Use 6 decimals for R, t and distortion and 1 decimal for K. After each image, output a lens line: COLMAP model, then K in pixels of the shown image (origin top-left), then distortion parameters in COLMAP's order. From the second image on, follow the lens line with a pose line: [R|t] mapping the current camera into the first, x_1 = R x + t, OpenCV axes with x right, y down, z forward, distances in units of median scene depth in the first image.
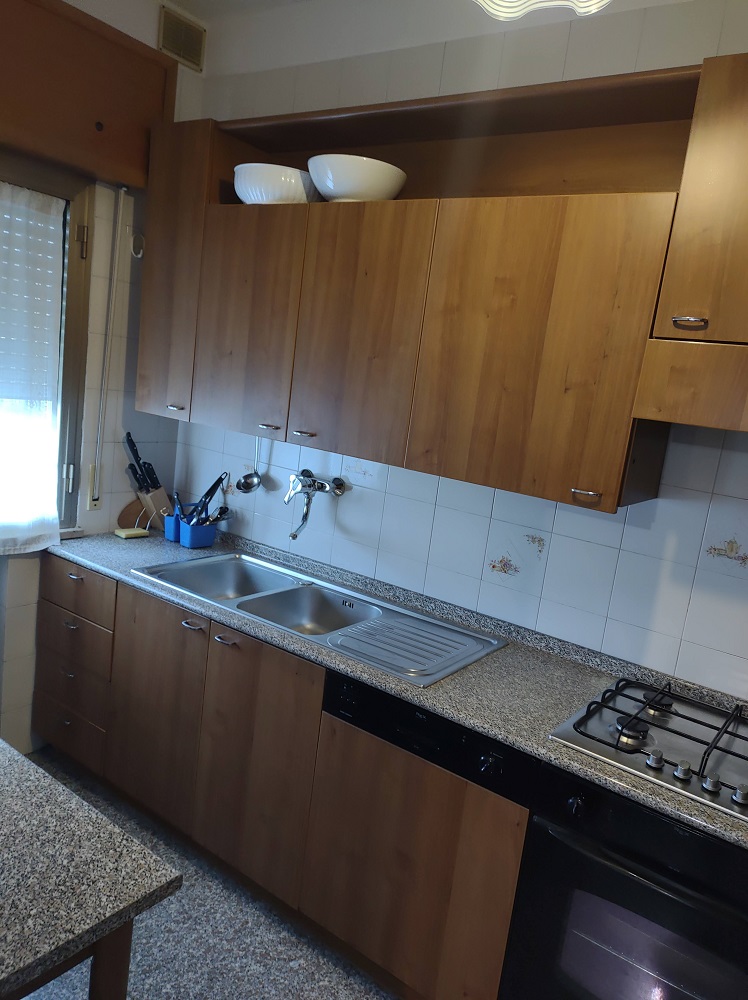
lens RADIAL K [[737.4, 0, 371.0], [0, 737.4, 501.1], [0, 0, 1]] dist [0.033789, -0.013008]
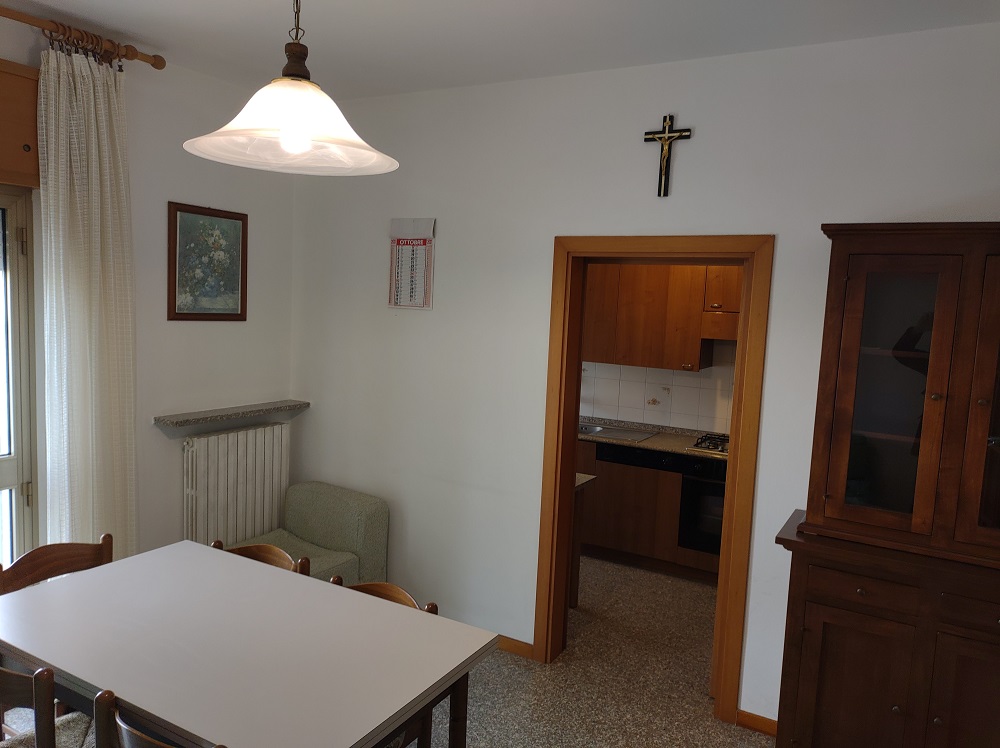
lens RADIAL K [[737.4, 0, 498.5], [0, 737.4, 373.4], [0, 0, 1]] dist [0.033789, -0.013008]
pose [[0.991593, -0.093957, 0.088966, -0.537342], [0.098602, 0.993904, -0.049323, 0.066739], [-0.083789, 0.057680, 0.994813, -1.379738]]
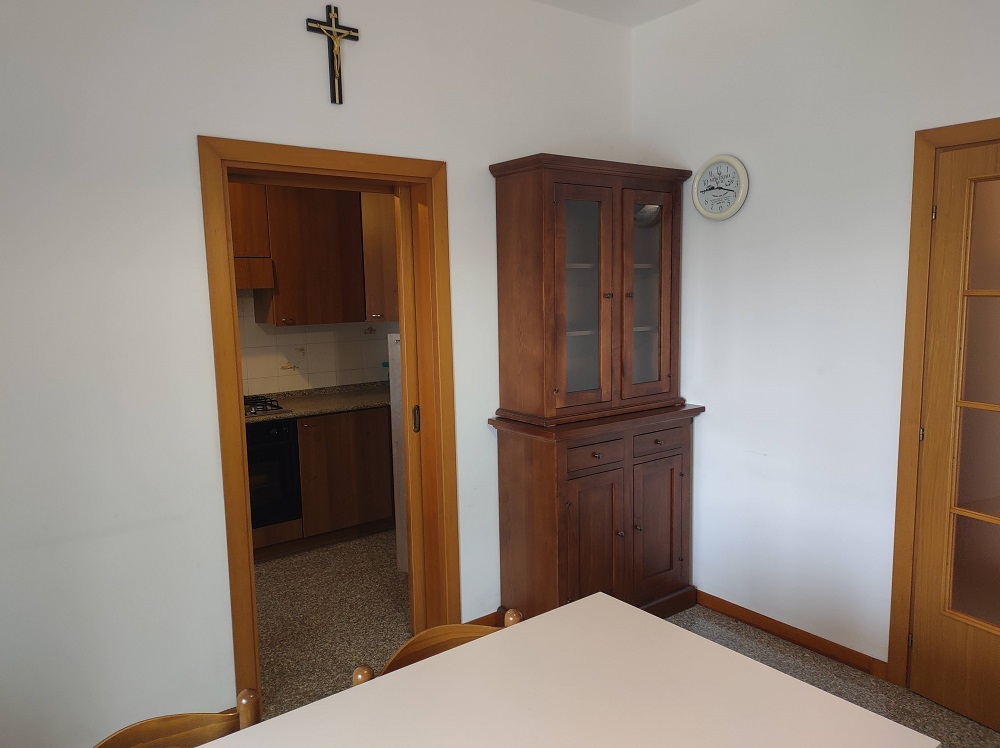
lens RADIAL K [[737.4, 0, 502.3], [0, 737.4, 377.2], [0, 0, 1]] dist [0.033789, -0.013008]
pose [[0.274387, -0.250133, 0.928518, -1.259023], [0.208866, 0.958028, 0.196360, -0.067421], [-0.938662, 0.140058, 0.315115, -0.555145]]
